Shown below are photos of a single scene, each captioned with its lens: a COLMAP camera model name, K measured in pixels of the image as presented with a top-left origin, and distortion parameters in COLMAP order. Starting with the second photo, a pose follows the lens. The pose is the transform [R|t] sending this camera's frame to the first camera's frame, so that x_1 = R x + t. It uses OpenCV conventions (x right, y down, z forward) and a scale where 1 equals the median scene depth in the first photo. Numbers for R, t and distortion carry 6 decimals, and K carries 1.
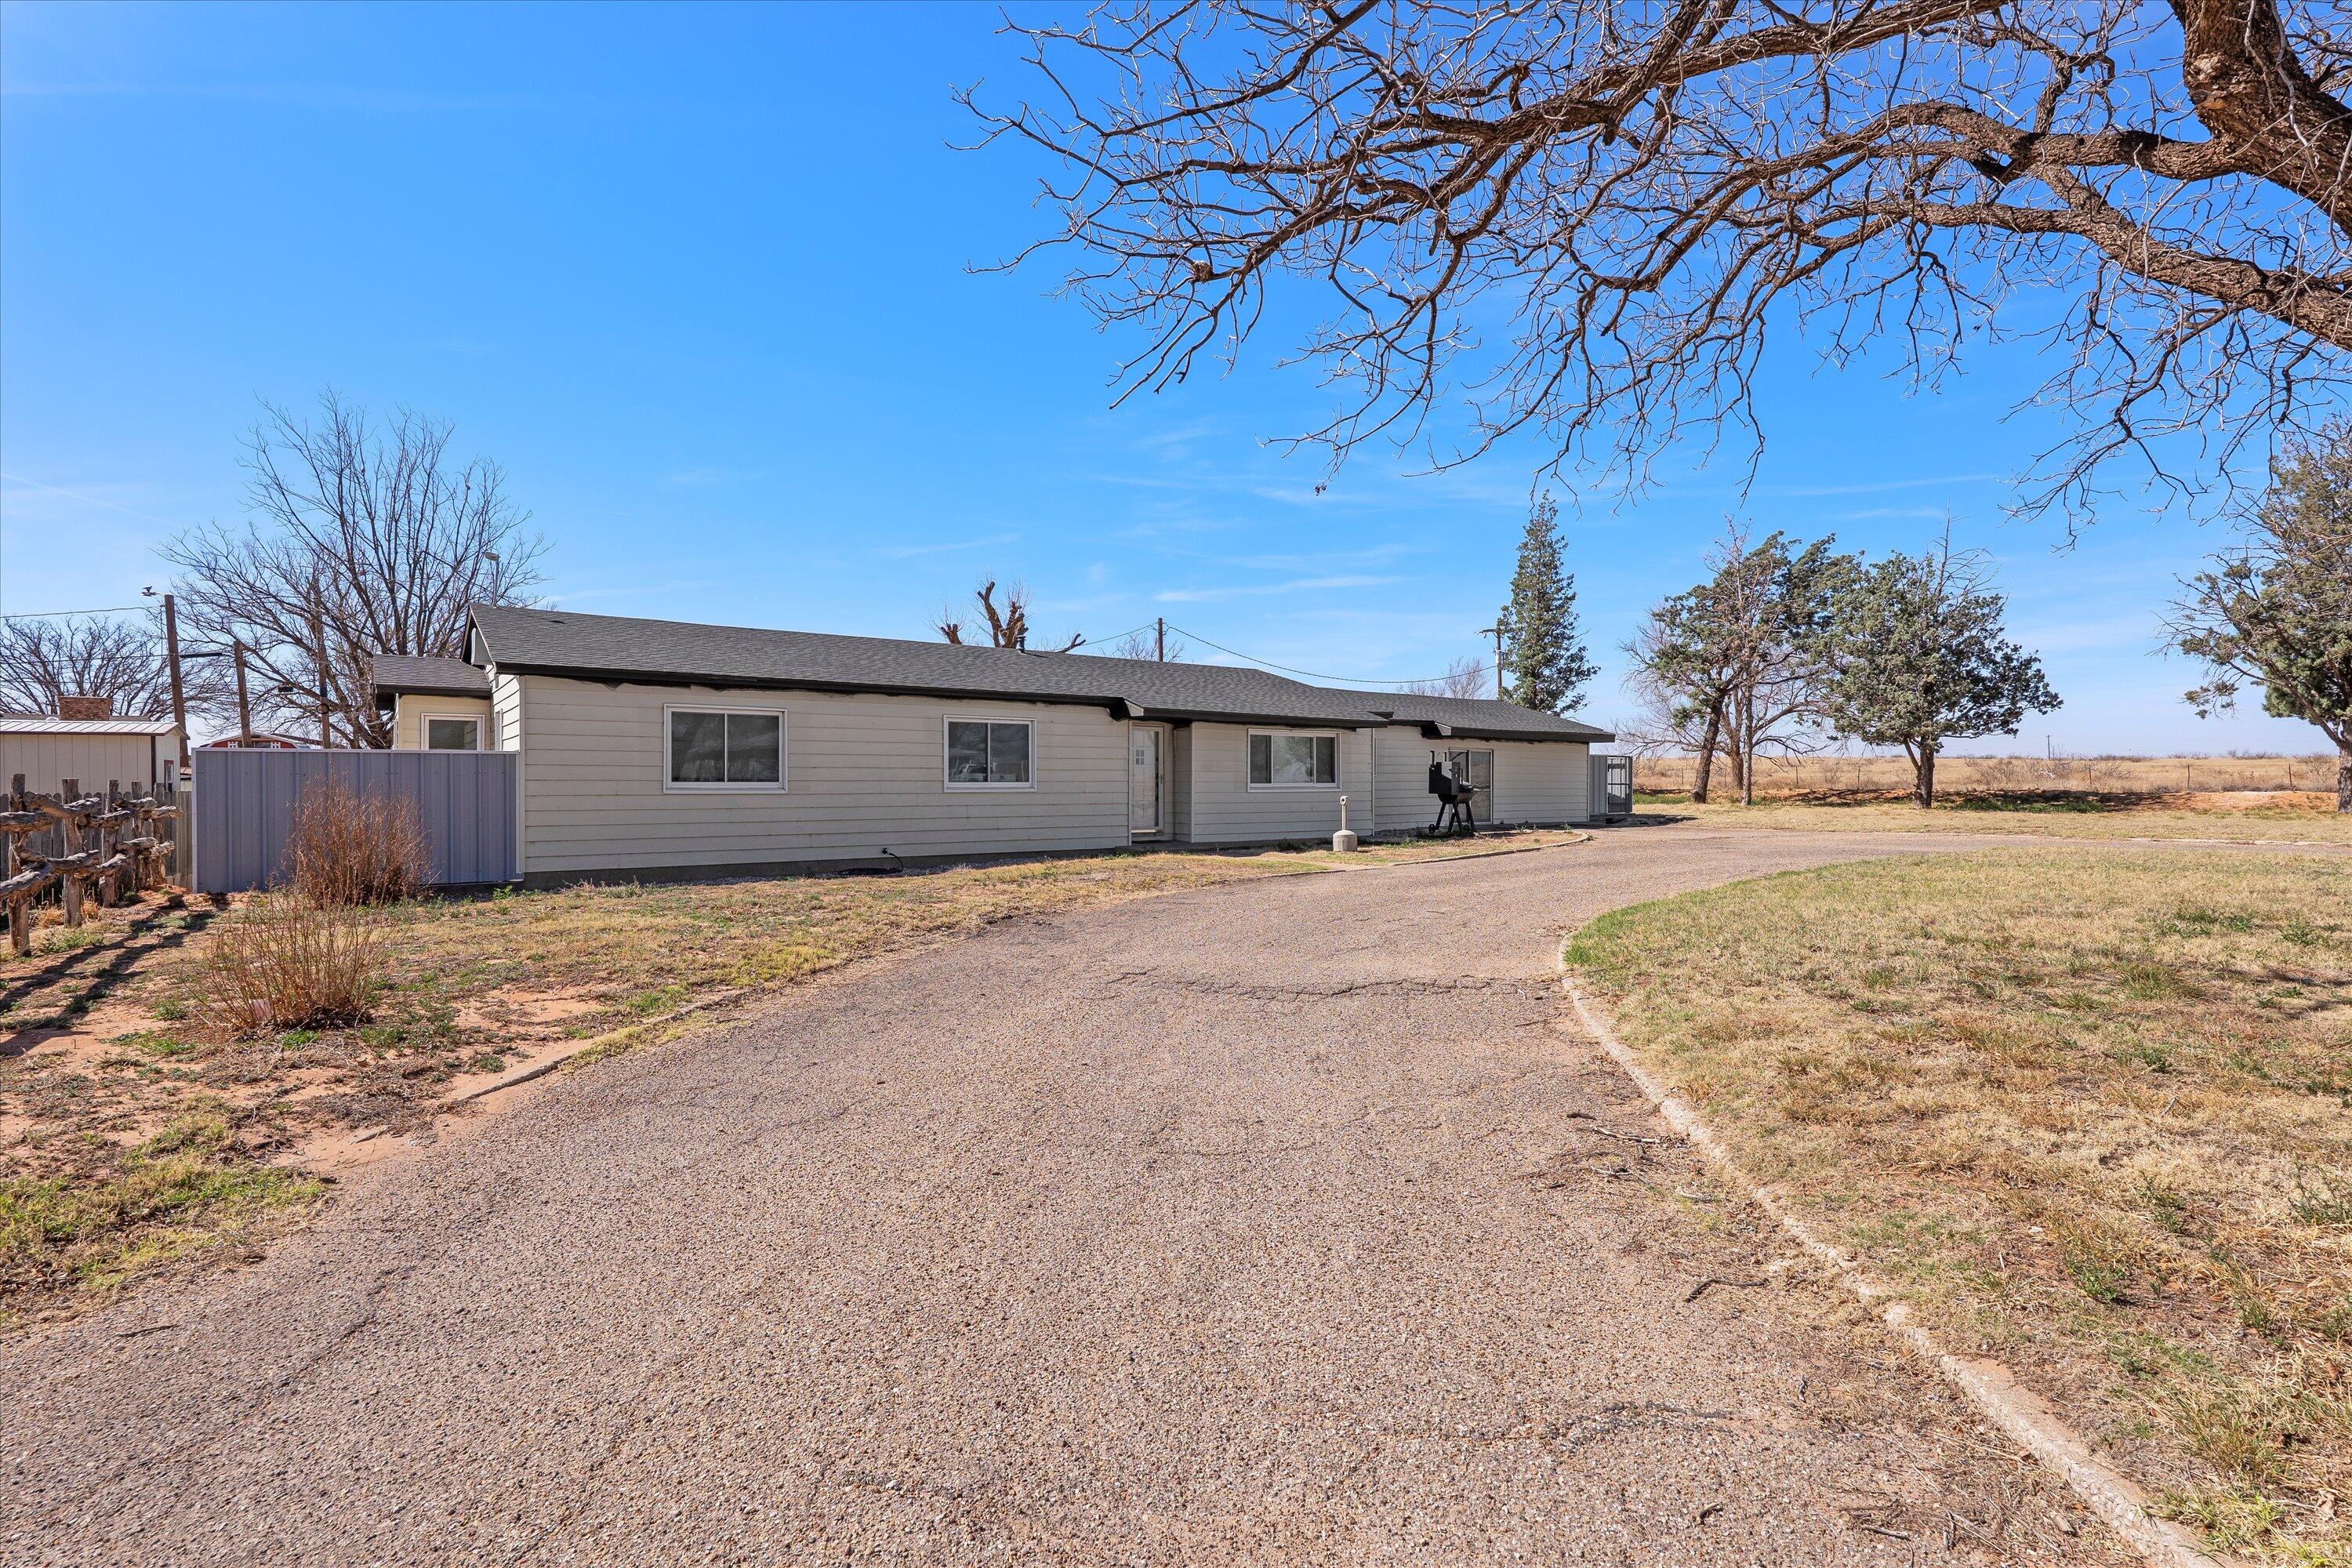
lens RADIAL K [[1099.2, 0, 1169.5], [0, 1099.2, 788.7], [0, 0, 1]] dist [-0.003318, -0.000080]
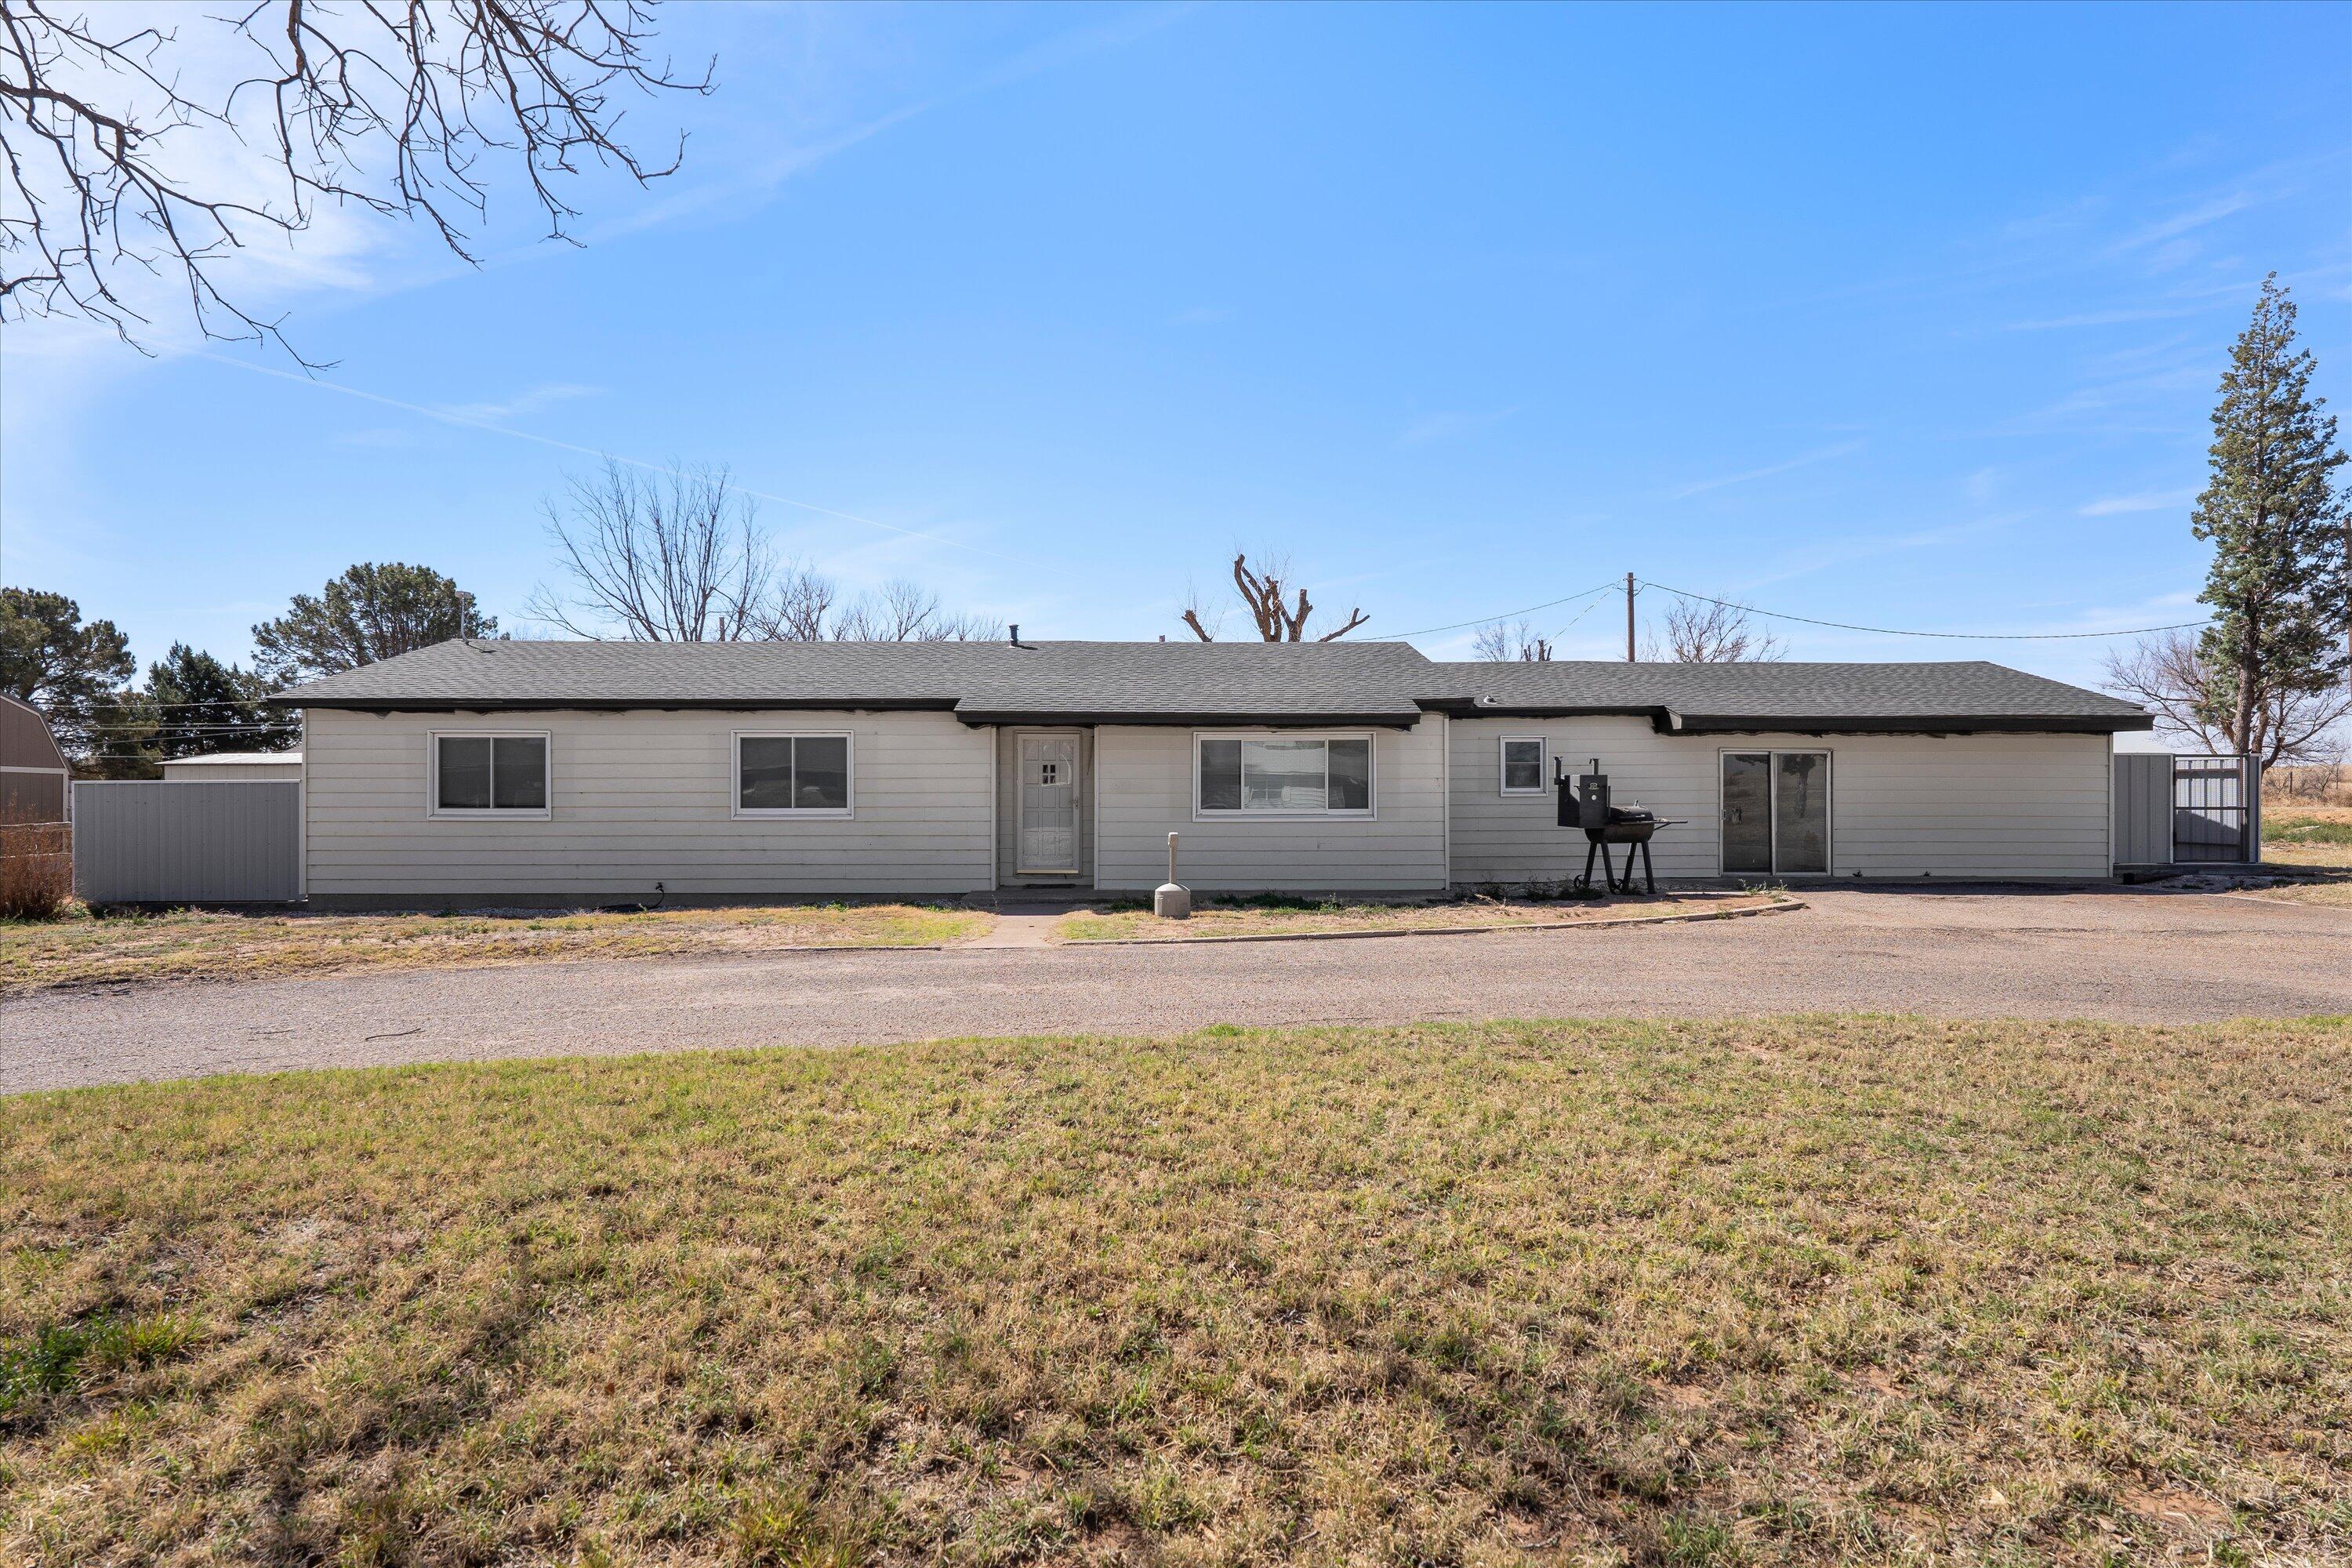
lens RADIAL K [[1190.5, 0, 1176.1], [0, 1190.5, 785.2], [0, 0, 1]] dist [0.003803, 0.000108]
pose [[0.795283, -0.011868, -0.606122, 0.612929], [-0.002181, 0.999746, -0.022437, -0.003858], [0.606234, 0.019165, 0.795055, 0.455537]]
